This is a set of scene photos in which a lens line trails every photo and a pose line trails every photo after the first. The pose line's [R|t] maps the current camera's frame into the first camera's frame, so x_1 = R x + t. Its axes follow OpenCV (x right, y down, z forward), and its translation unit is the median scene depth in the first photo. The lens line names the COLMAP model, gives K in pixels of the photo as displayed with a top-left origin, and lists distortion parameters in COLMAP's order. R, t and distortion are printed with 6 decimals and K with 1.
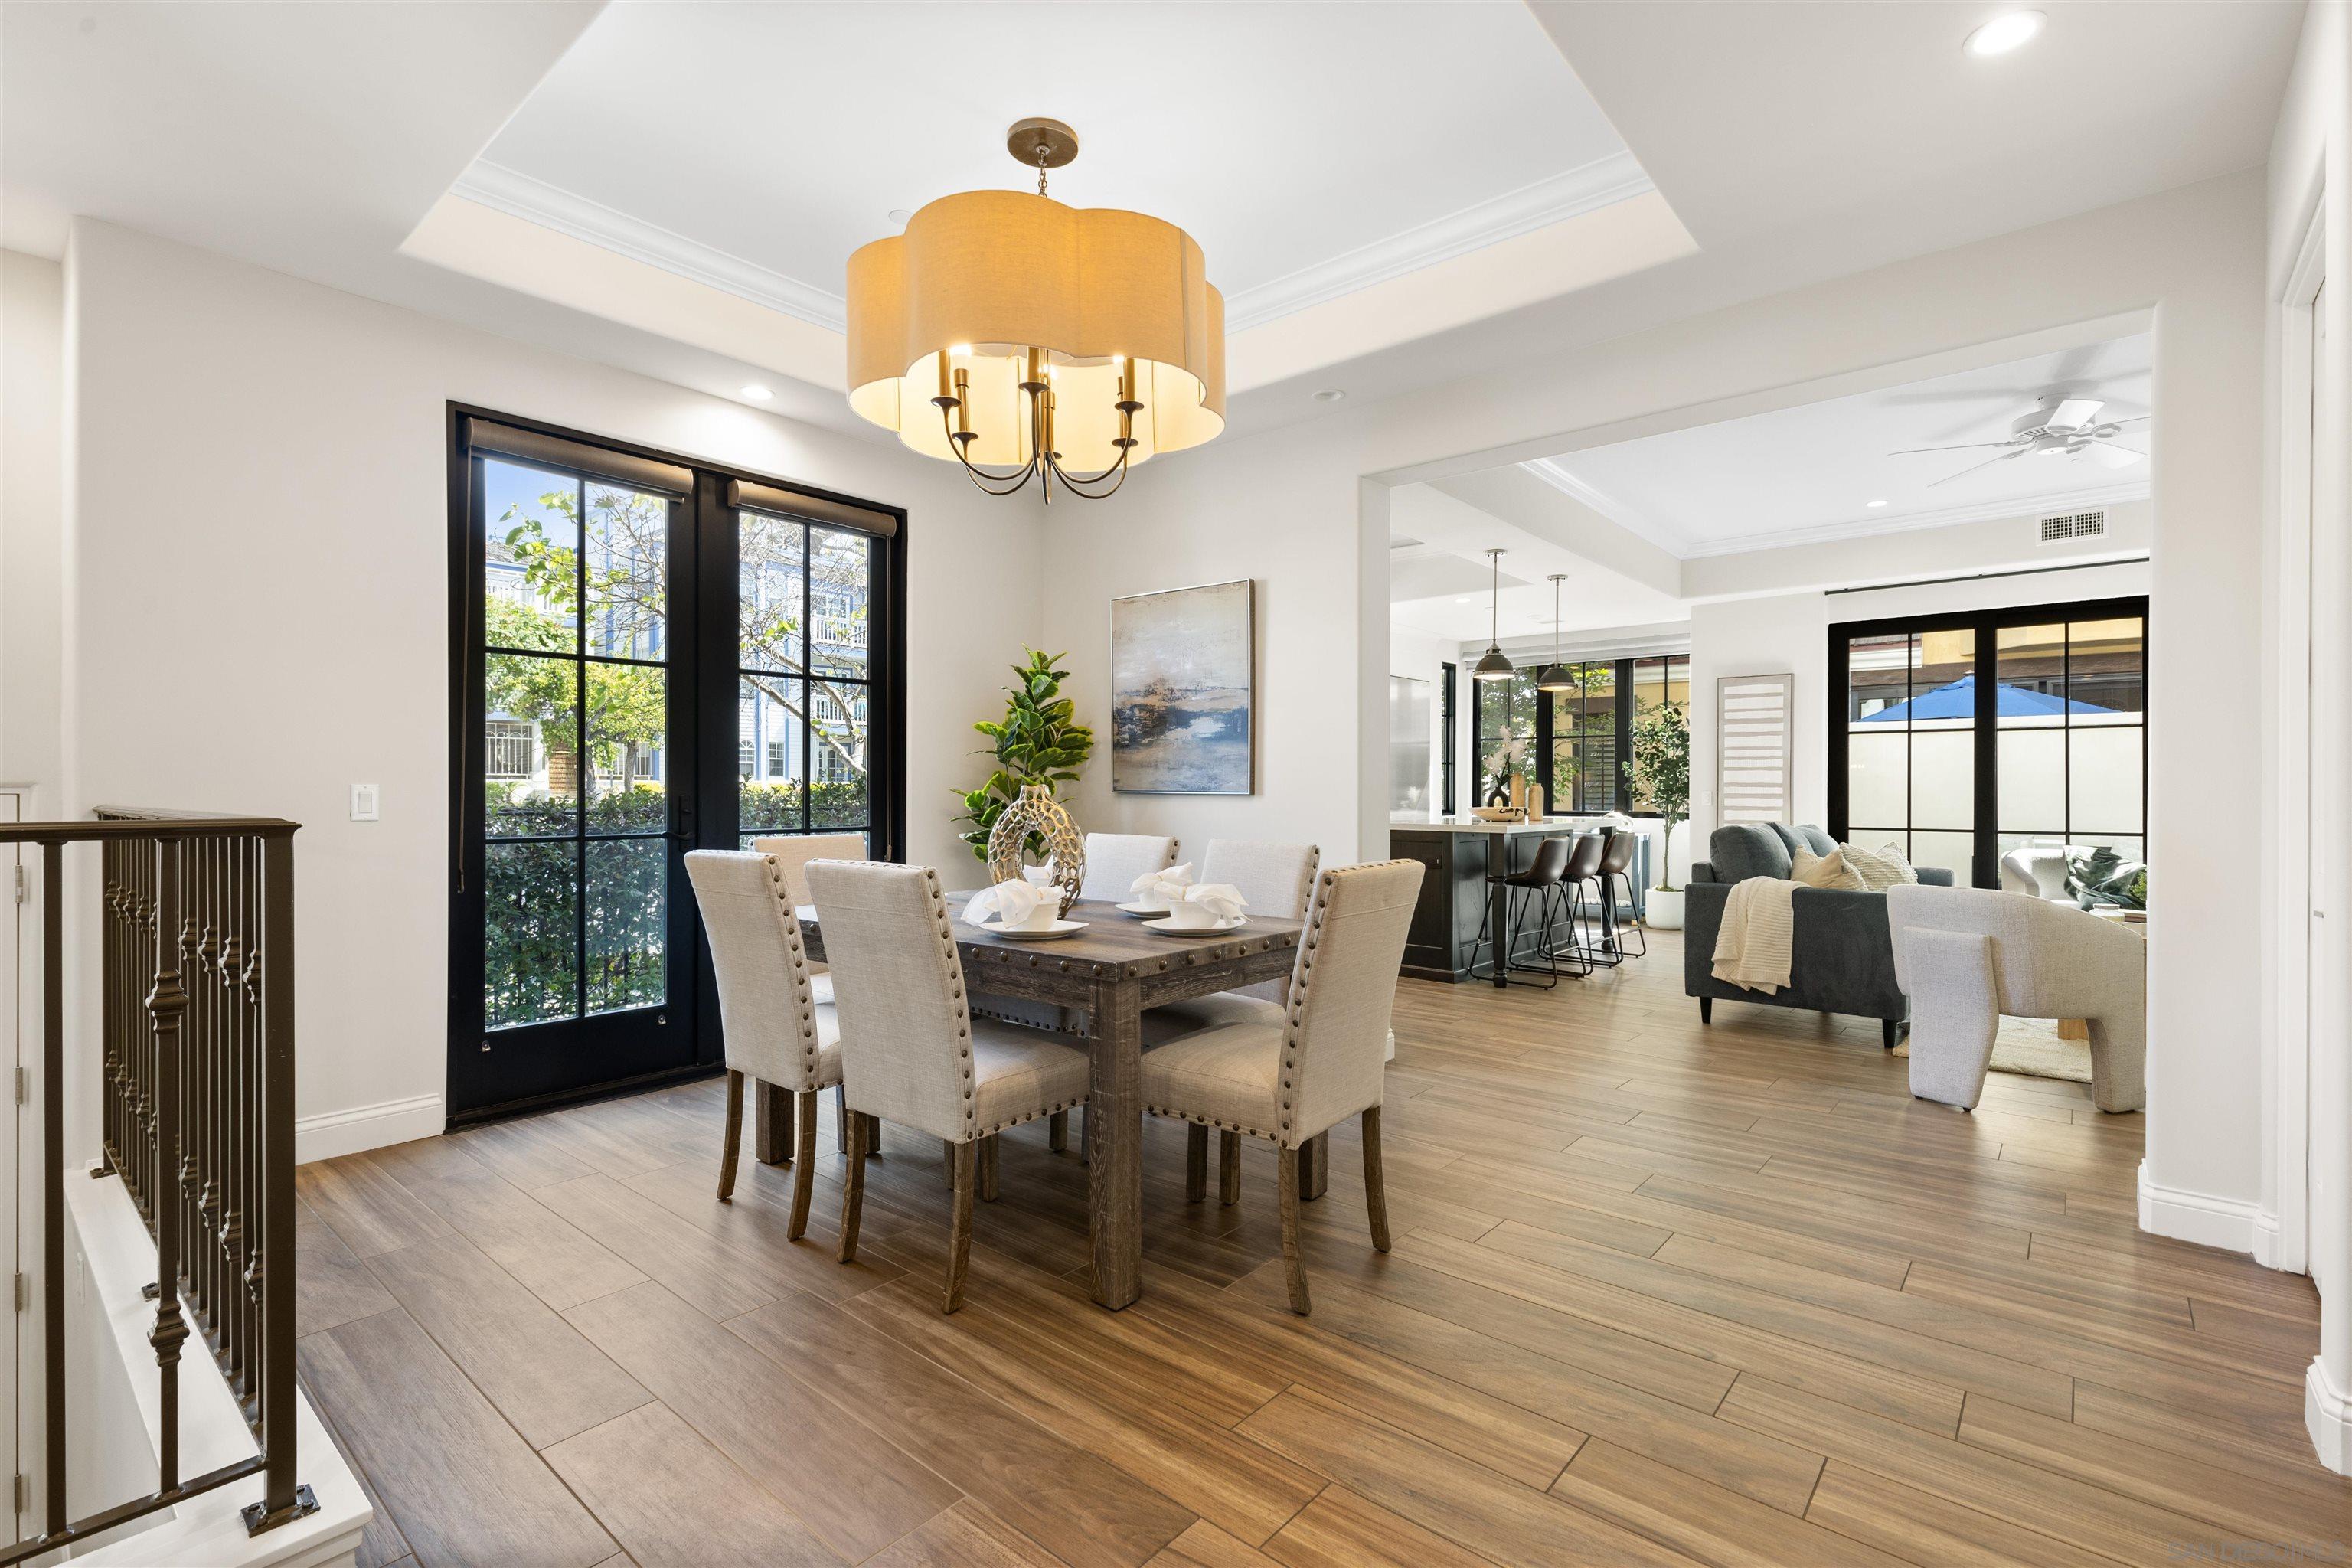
lens RADIAL K [[1065.2, 0, 1179.7], [0, 1065.2, 788.1], [0, 0, 1]] dist [0.011706, -0.003138]
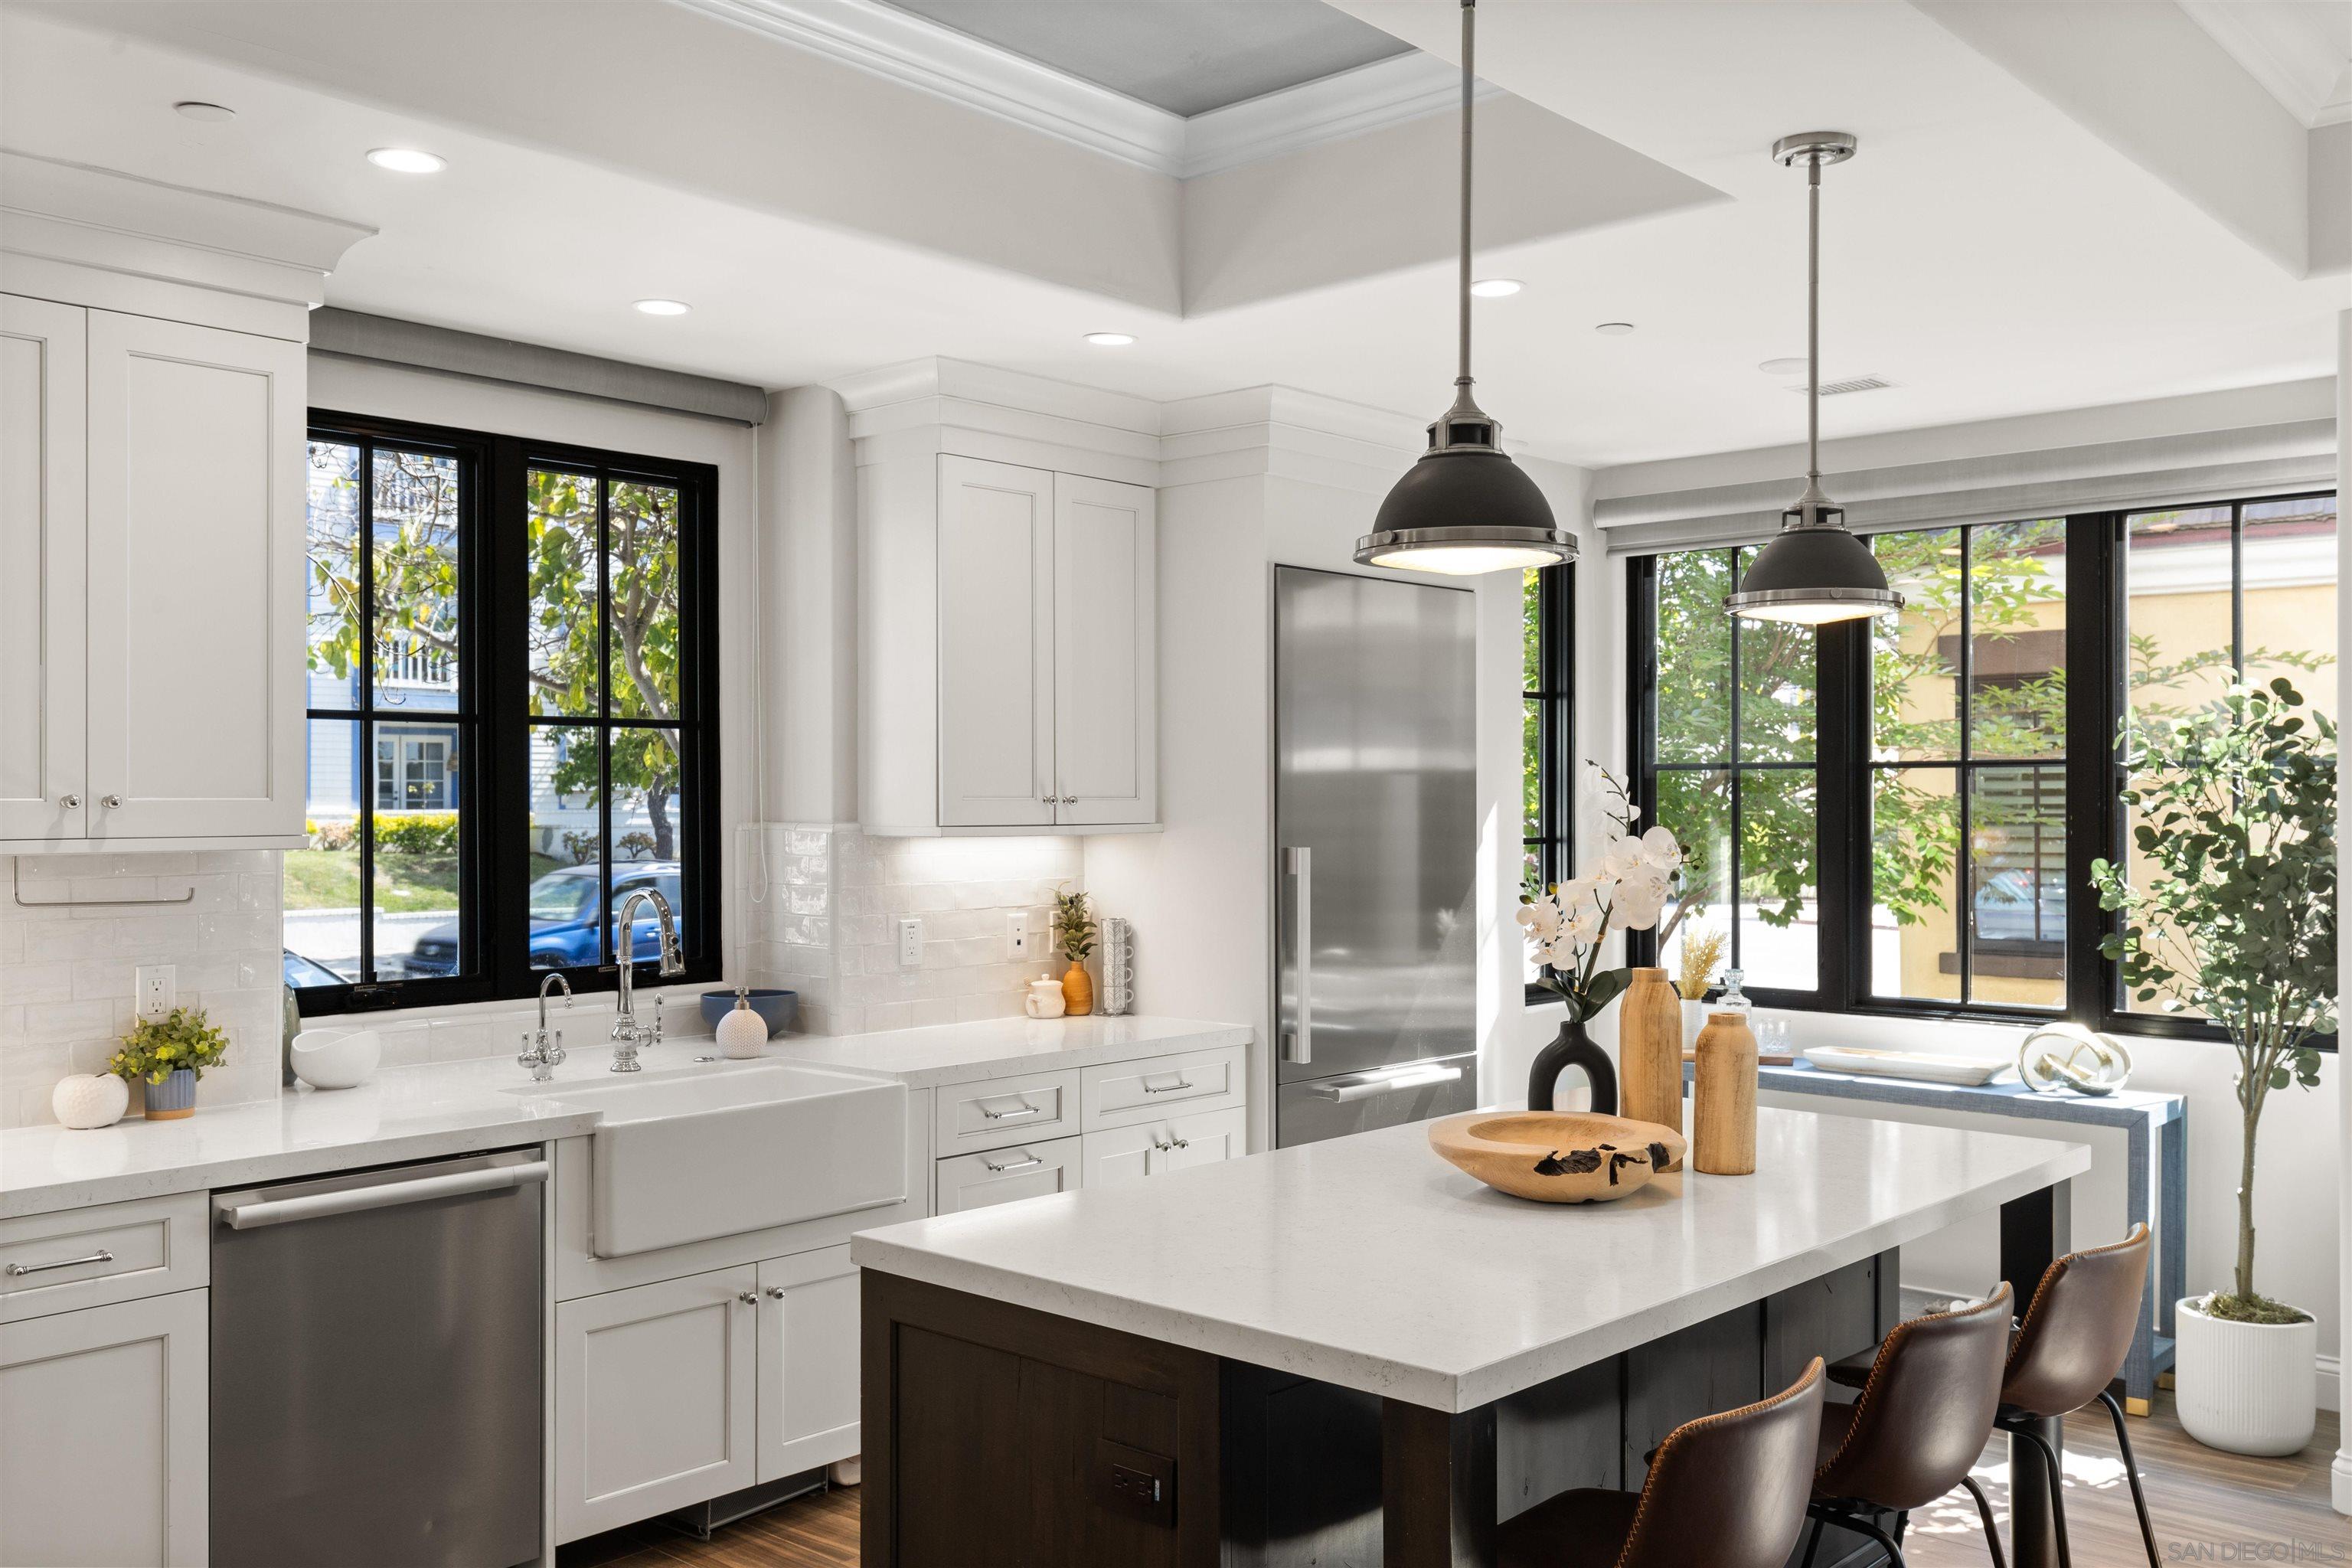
lens RADIAL K [[2022.3, 0, 1187.7], [0, 2022.3, 794.1], [0, 0, 1]] dist [0.010611, -0.006686]
pose [[0.999704, -0.001880, -0.024254, 0.355993], [0.001817, 0.999995, -0.002639, -0.082665], [0.024258, 0.002594, 0.999702, 0.865681]]
